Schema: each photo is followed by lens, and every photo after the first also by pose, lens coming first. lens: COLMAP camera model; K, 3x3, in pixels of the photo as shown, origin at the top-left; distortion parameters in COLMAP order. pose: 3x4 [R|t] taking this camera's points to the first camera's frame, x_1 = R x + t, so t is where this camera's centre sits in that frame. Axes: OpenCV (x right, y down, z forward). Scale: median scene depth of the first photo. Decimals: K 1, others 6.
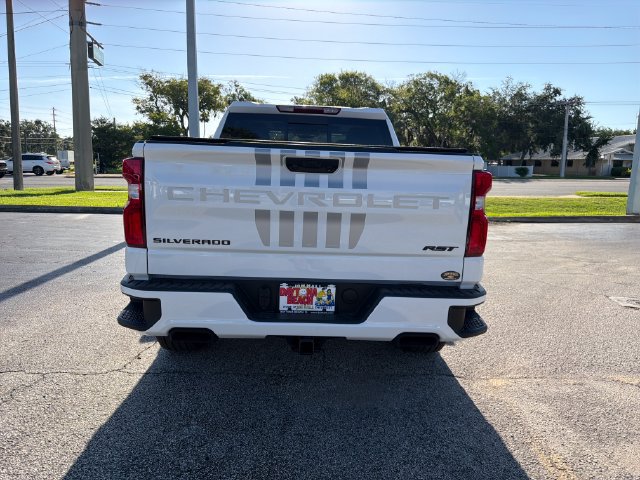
lens RADIAL K [[451.9, 0, 323.6], [0, 451.9, 237.8], [0, 0, 1]] dist [0.050973, -0.061785]
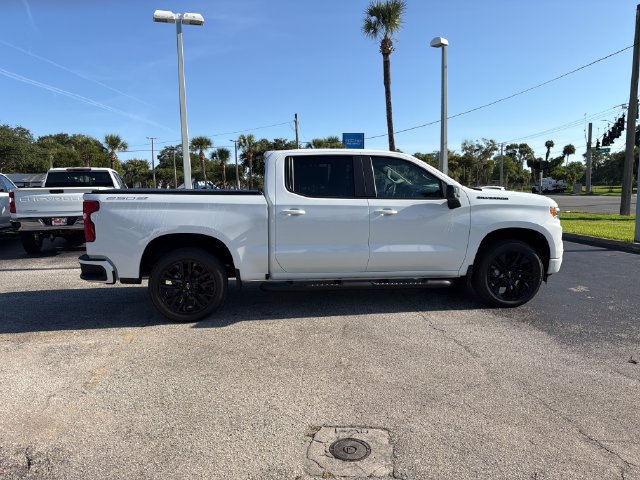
lens RADIAL K [[451.9, 0, 317.1], [0, 451.9, 237.2], [0, 0, 1]] dist [0.050973, -0.061785]
pose [[0.081226, 0.081758, -0.993337, 1.190762], [-0.135763, 0.988248, 0.070237, -0.128761], [0.987406, 0.129154, 0.091371, 0.884411]]
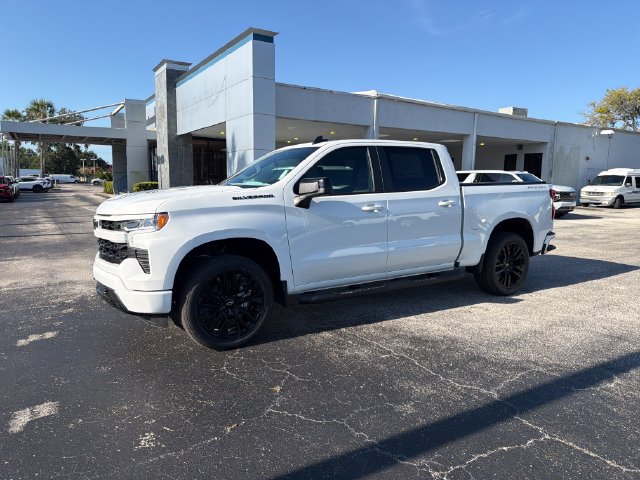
lens RADIAL K [[451.9, 0, 316.4], [0, 451.9, 240.9], [0, 0, 1]] dist [0.050973, -0.061785]
pose [[-0.473183, -0.134560, 0.870627, -1.022719], [0.120935, 0.968989, 0.215490, -0.297793], [-0.872624, 0.207255, -0.442236, 1.643555]]
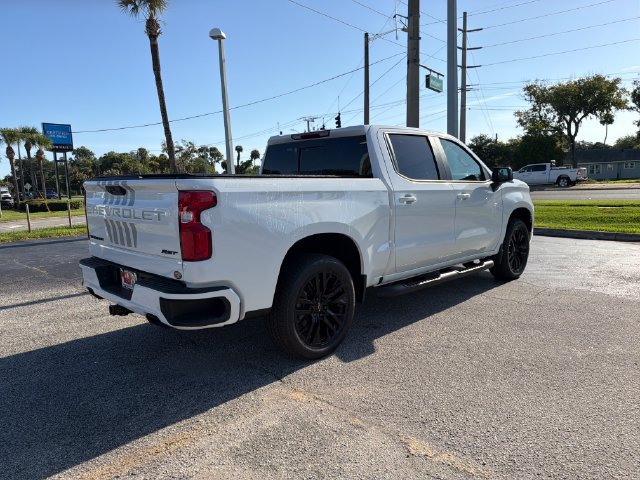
lens RADIAL K [[451.9, 0, 313.4], [0, 451.9, 243.5], [0, 0, 1]] dist [0.050973, -0.061785]
pose [[0.665584, 0.052993, -0.744439, 0.692679], [-0.065283, 0.997786, 0.012660, -0.020628], [0.743462, 0.040173, 0.667571, 0.210793]]
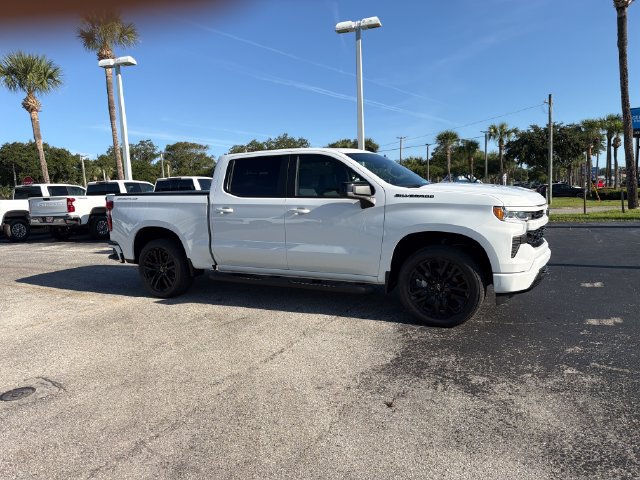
lens RADIAL K [[451.9, 0, 315.5], [0, 451.9, 242.5], [0, 0, 1]] dist [0.050973, -0.061785]
pose [[-0.501965, 0.092857, -0.859889, 1.038879], [-0.105952, 0.980129, 0.167692, -0.242236], [0.858373, 0.175282, -0.482153, 1.677826]]
